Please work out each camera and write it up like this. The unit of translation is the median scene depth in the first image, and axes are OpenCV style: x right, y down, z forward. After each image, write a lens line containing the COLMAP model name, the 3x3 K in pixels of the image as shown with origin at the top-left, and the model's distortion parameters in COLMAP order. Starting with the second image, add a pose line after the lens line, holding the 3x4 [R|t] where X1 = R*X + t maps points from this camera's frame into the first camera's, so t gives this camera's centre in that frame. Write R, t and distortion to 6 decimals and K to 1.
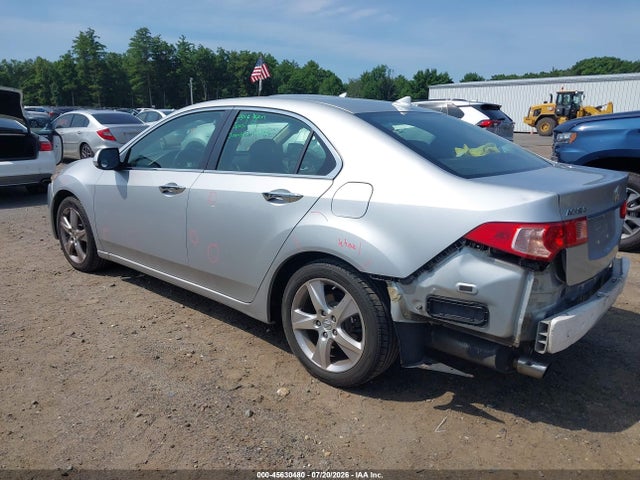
lens RADIAL K [[512.9, 0, 320.0], [0, 512.9, 240.0], [0, 0, 1]] dist [0.005502, 0.004456]
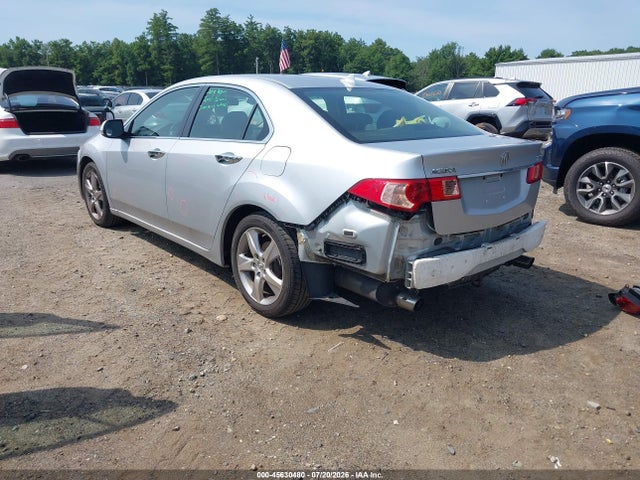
lens RADIAL K [[512.9, 0, 320.0], [0, 512.9, 240.0], [0, 0, 1]] dist [0.005502, 0.004456]
pose [[0.992125, 0.033236, -0.120764, 0.232772], [-0.028688, 0.998819, 0.039207, 0.041573], [0.121925, -0.035434, 0.991907, -0.138350]]
